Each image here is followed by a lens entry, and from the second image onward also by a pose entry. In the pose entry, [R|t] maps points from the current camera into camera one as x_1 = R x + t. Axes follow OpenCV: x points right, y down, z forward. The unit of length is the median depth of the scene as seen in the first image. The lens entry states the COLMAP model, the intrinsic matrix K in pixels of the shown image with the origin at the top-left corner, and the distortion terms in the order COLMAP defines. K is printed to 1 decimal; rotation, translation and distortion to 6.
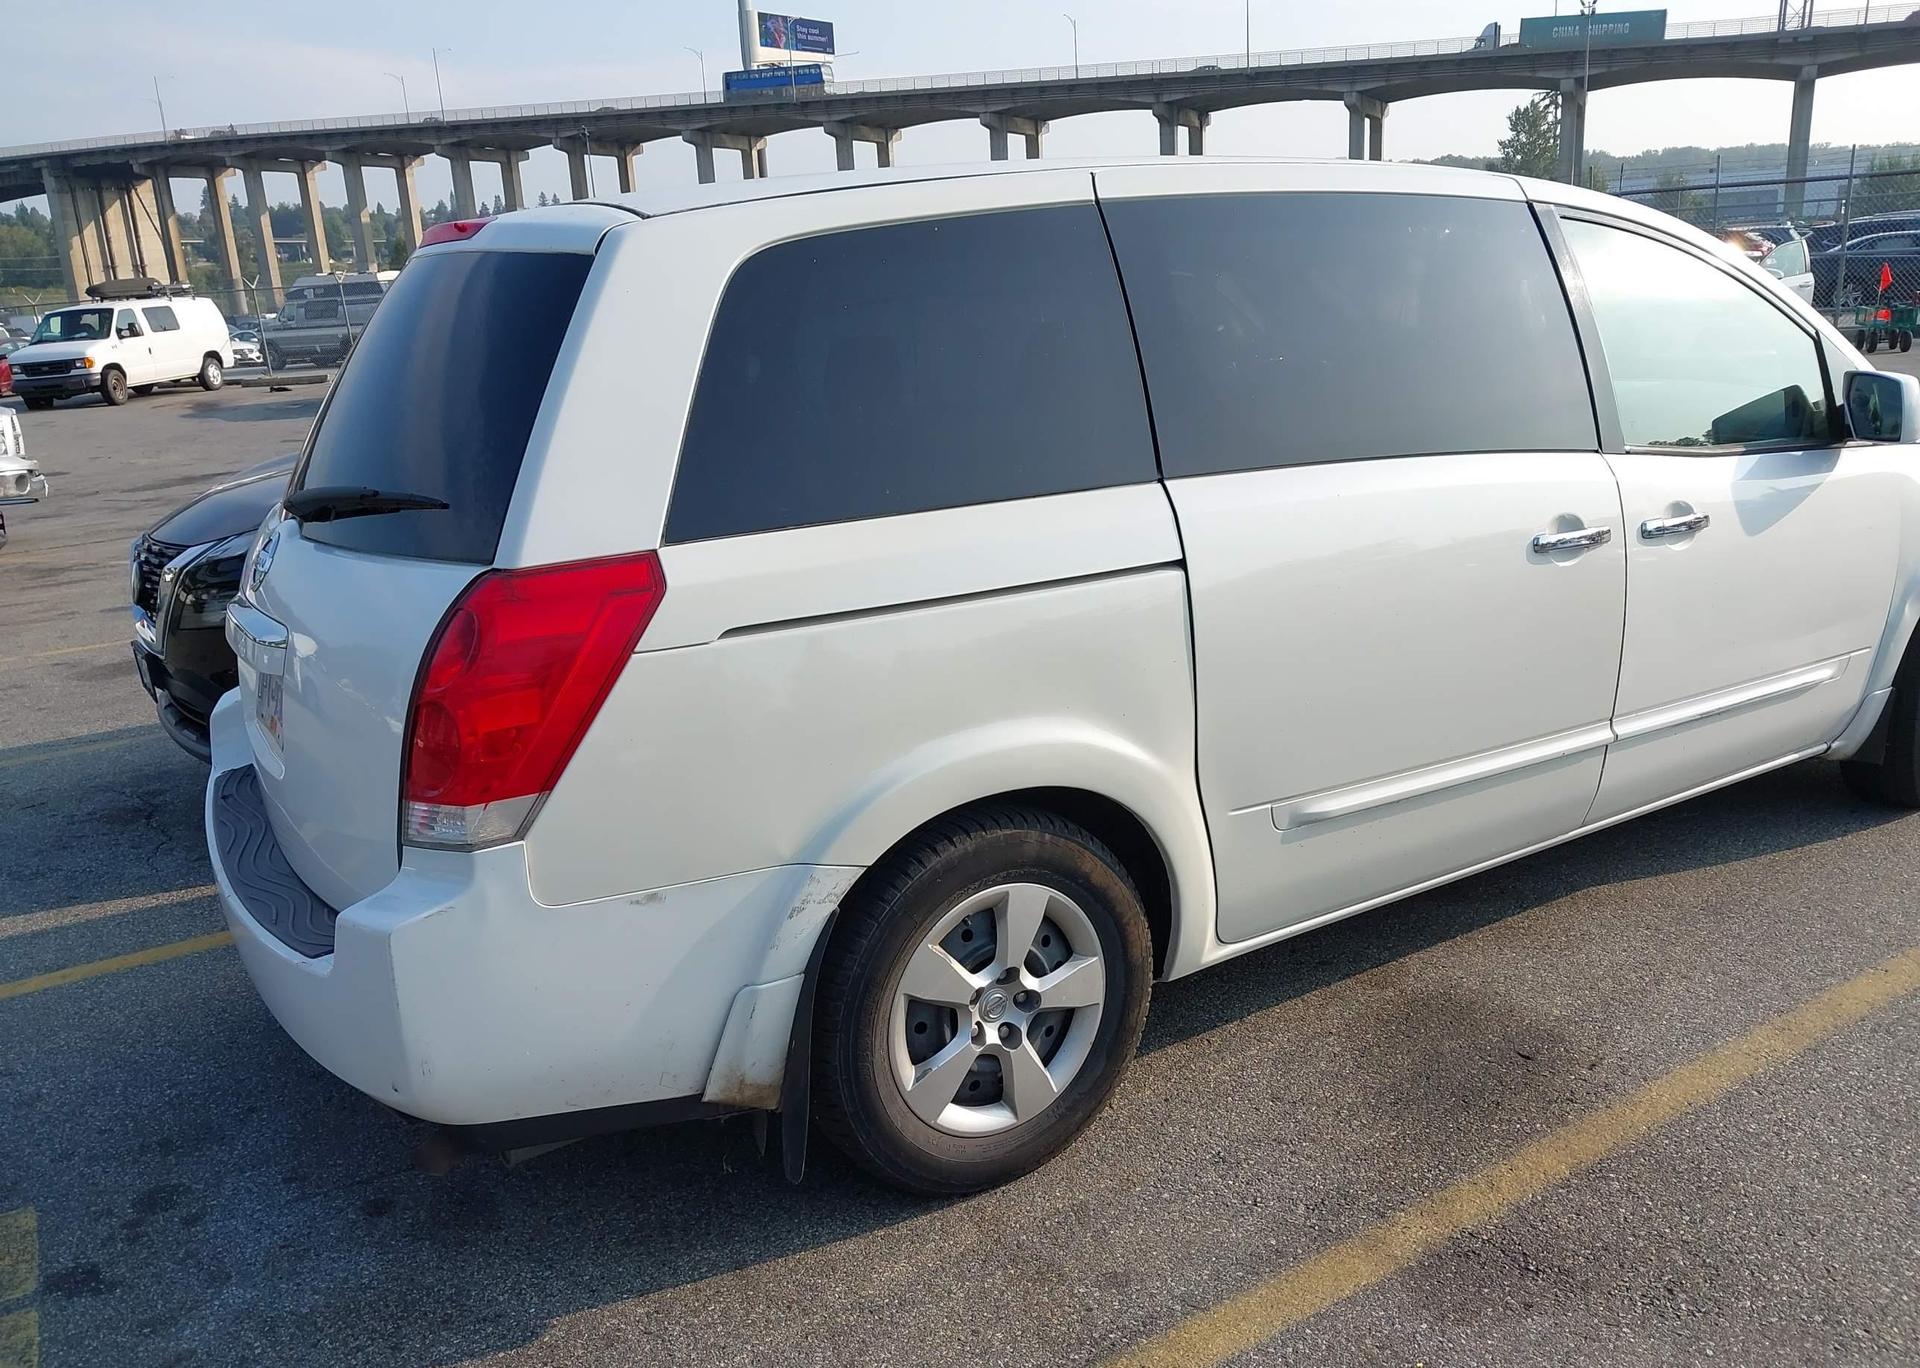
lens RADIAL K [[1551.8, 0, 960.0], [0, 1551.8, 684.0], [0, 0, 1]] dist [0.006654, -0.003875]
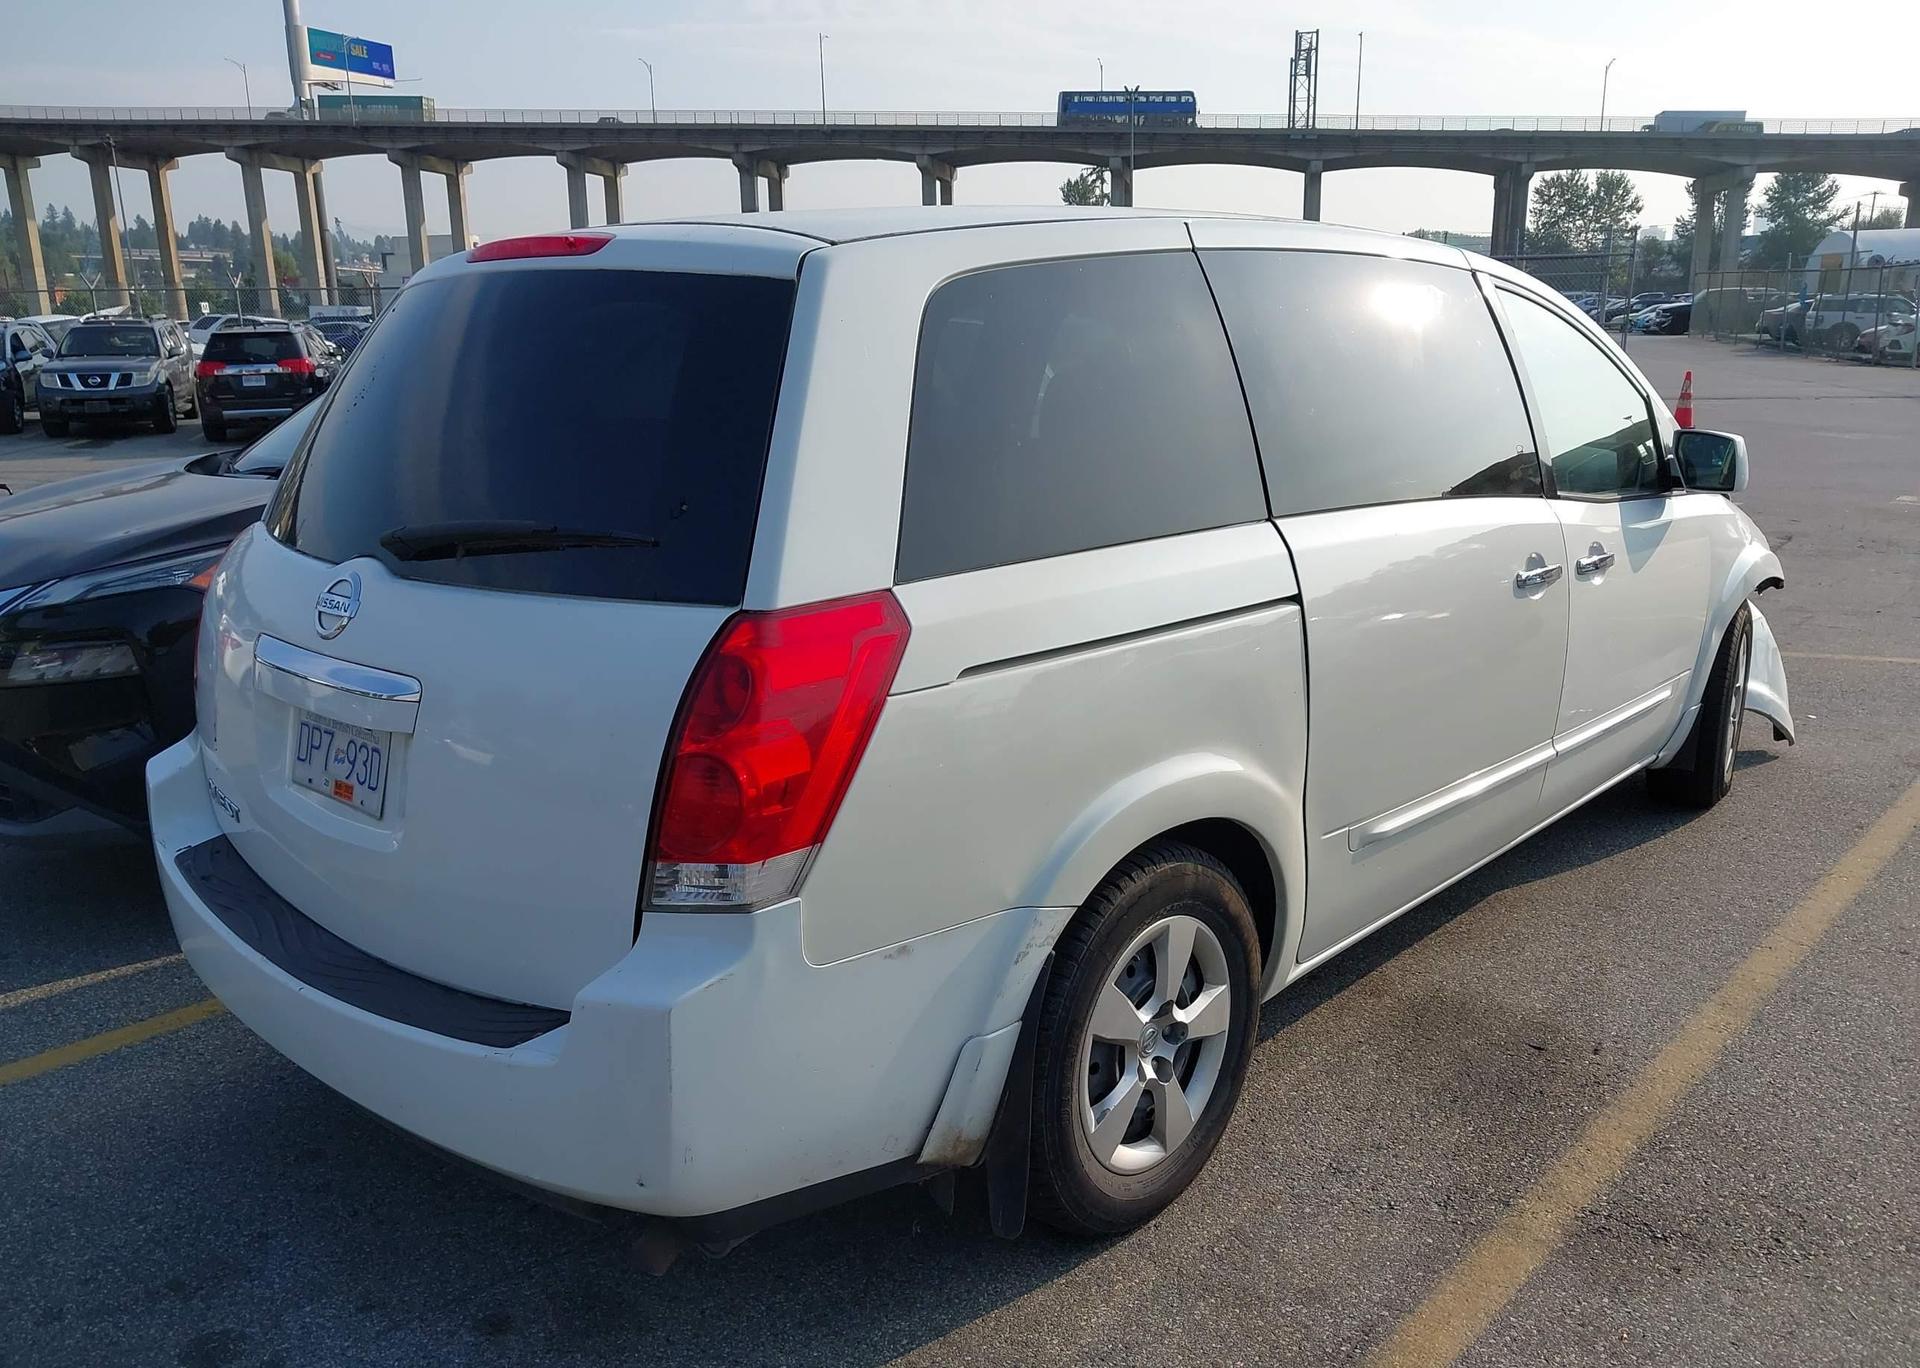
lens RADIAL K [[1554.3, 0, 960.0], [0, 1554.3, 684.0], [0, 0, 1]] dist [-0.021761, 0.037967]
pose [[0.963162, -0.023003, 0.267935, -0.348701], [0.030670, 0.999230, -0.024463, -0.001781], [-0.267166, 0.031779, 0.963126, 0.056876]]
